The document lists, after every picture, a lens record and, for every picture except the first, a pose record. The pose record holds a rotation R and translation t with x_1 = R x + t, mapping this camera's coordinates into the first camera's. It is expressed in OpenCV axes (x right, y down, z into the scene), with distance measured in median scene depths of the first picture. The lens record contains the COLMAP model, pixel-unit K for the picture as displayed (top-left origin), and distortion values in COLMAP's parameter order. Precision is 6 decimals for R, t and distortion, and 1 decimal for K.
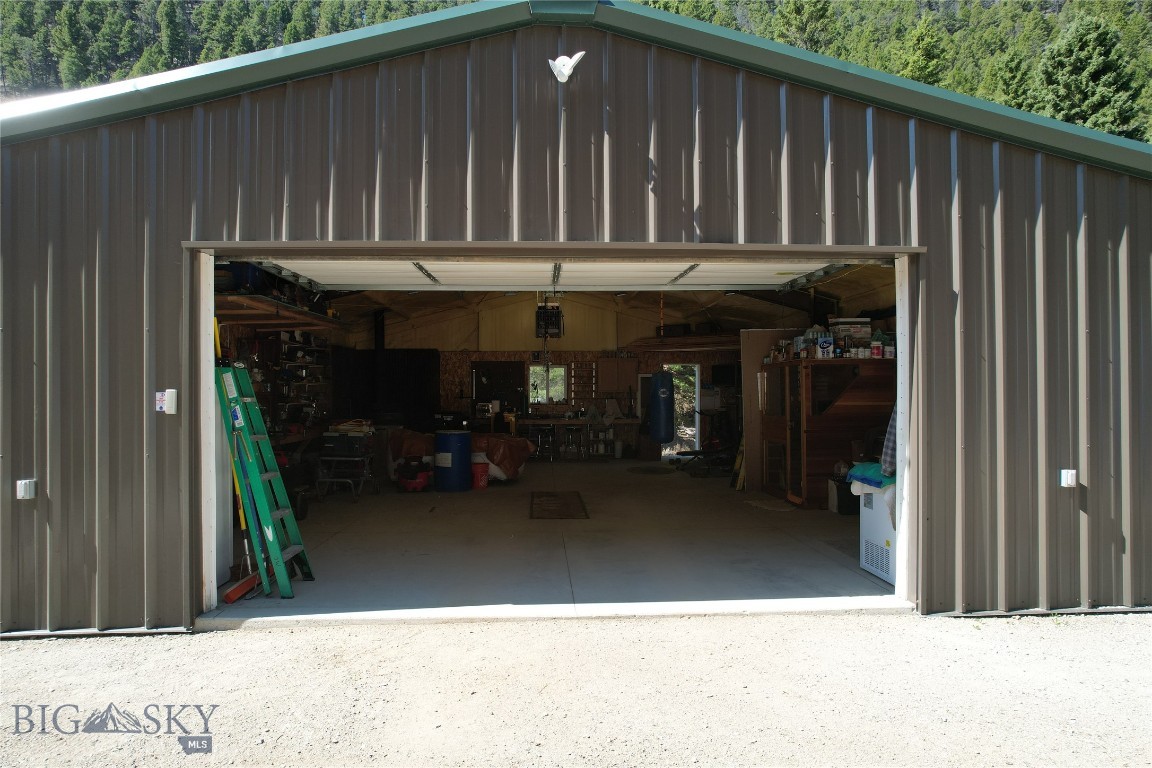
lens RADIAL K [[735.6, 0, 577.8], [0, 735.6, 389.3], [0, 0, 1]] dist [-0.082122, 0.073384]
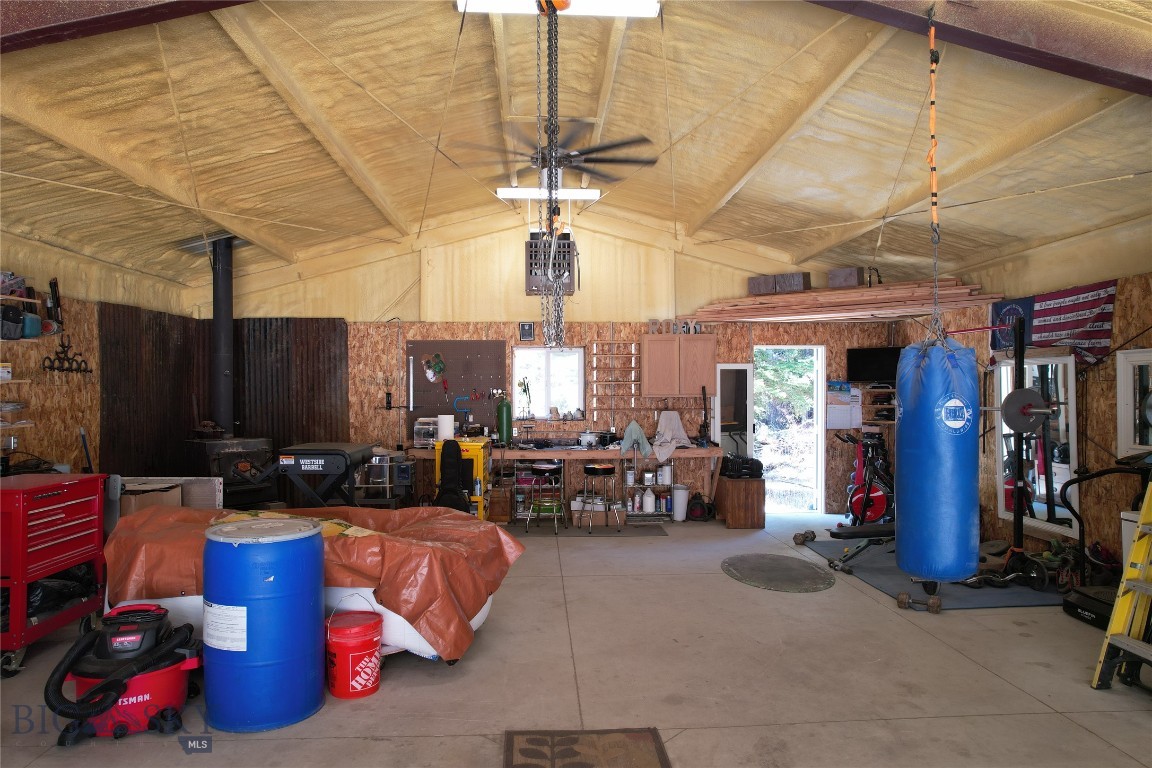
lens RADIAL K [[734.9, 0, 574.2], [0, 734.9, 389.3], [0, 0, 1]] dist [-0.069600, 0.067434]
pose [[1.000000, -0.000334, 0.000583, -0.022382], [0.000332, 0.999996, 0.002857, -0.003731], [-0.000584, -0.002857, 0.999996, 0.464401]]
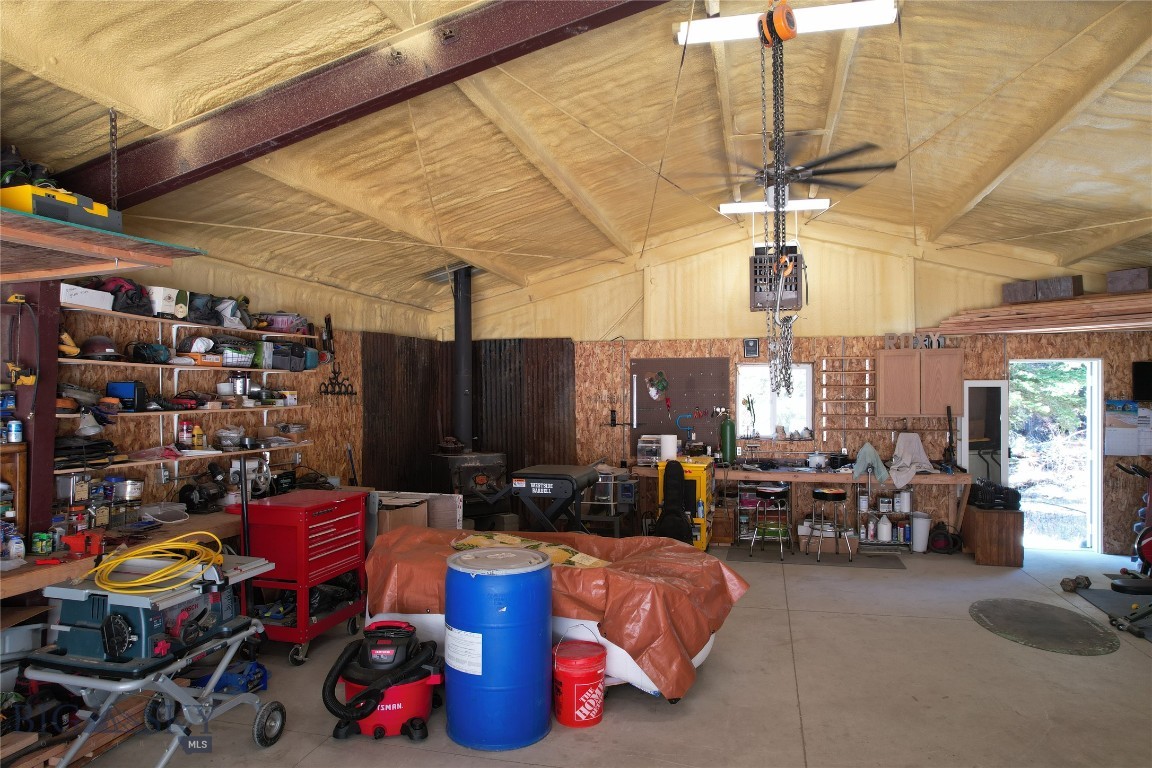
lens RADIAL K [[735.6, 0, 577.8], [0, 735.6, 389.3], [0, 0, 1]] dist [-0.082122, 0.073384]
pose [[0.956569, -0.000384, -0.291506, -0.023103], [0.000598, 1.000000, 0.000645, -0.015762], [0.291506, -0.000791, 0.956569, 0.467043]]
